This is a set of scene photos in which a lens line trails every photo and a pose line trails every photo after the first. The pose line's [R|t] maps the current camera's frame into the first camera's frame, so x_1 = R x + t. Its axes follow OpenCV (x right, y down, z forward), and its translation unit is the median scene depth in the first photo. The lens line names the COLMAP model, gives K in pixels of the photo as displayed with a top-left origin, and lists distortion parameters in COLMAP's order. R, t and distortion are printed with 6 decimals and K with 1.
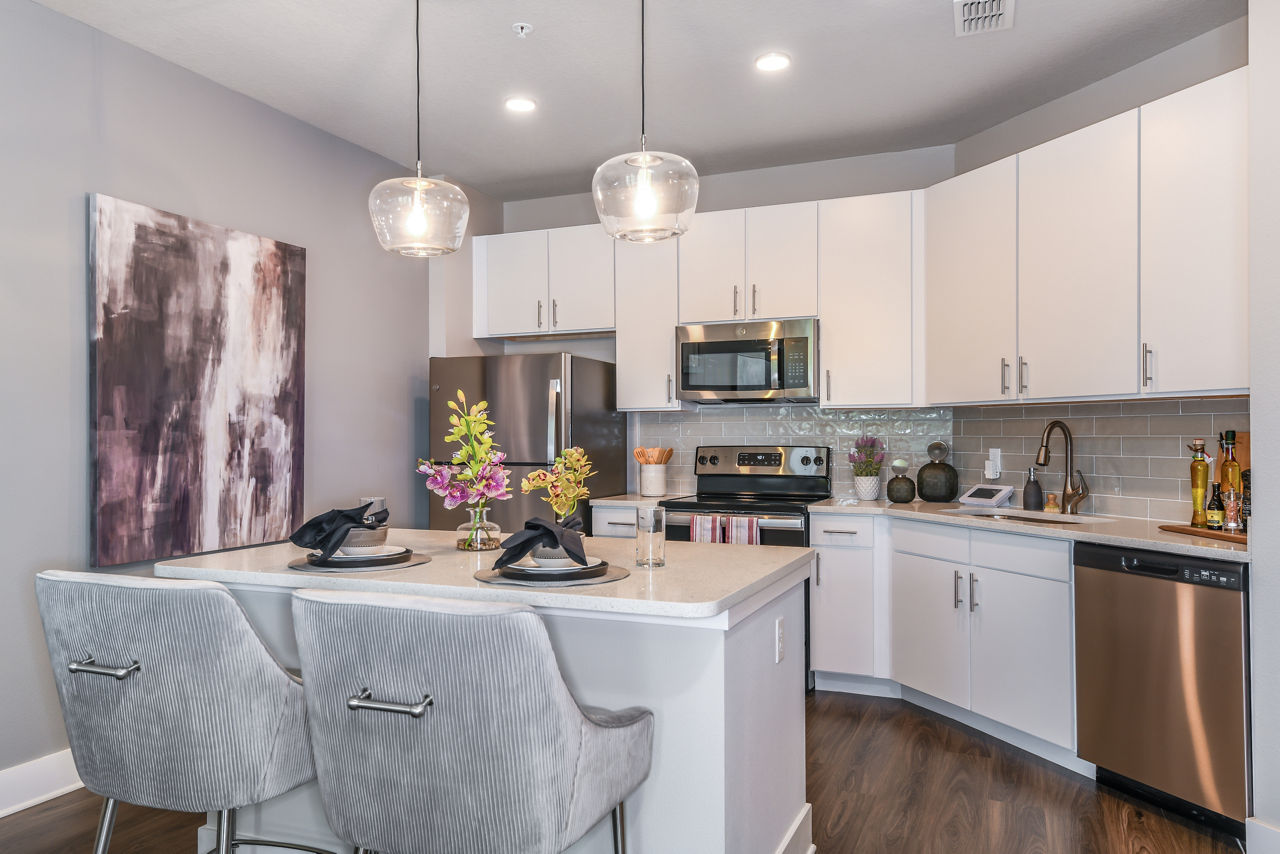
lens RADIAL K [[873.0, 0, 640.0], [0, 873.0, 427.0], [0, 0, 1]] dist [-0.002402, 0.000273]
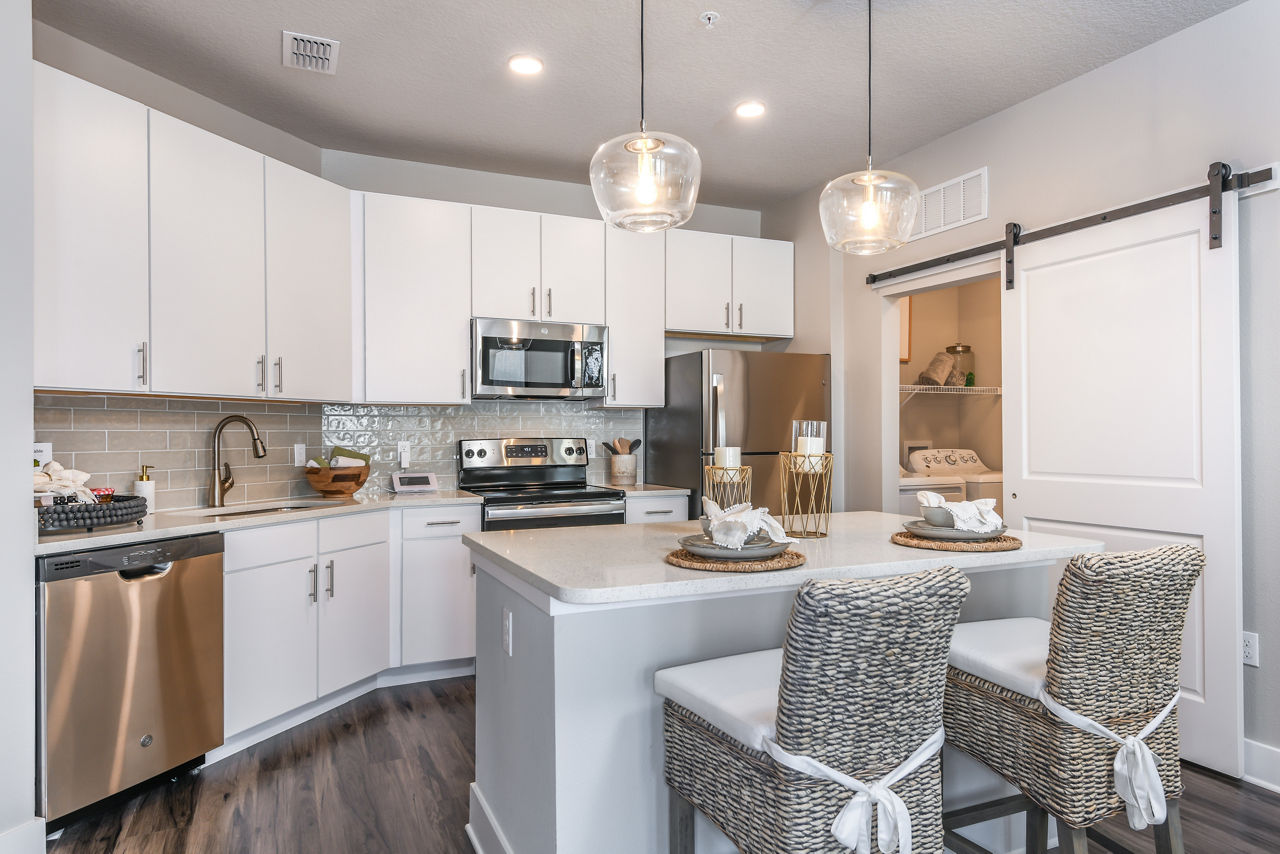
lens RADIAL K [[753.5, 0, 640.0], [0, 753.5, 427.0], [0, 0, 1]] dist [-0.024547, -0.000610]
pose [[0.655822, -0.004119, 0.754904, -0.508097], [-0.004296, 0.999949, 0.009188, -0.002230], [-0.754903, -0.009269, 0.655771, 0.304243]]
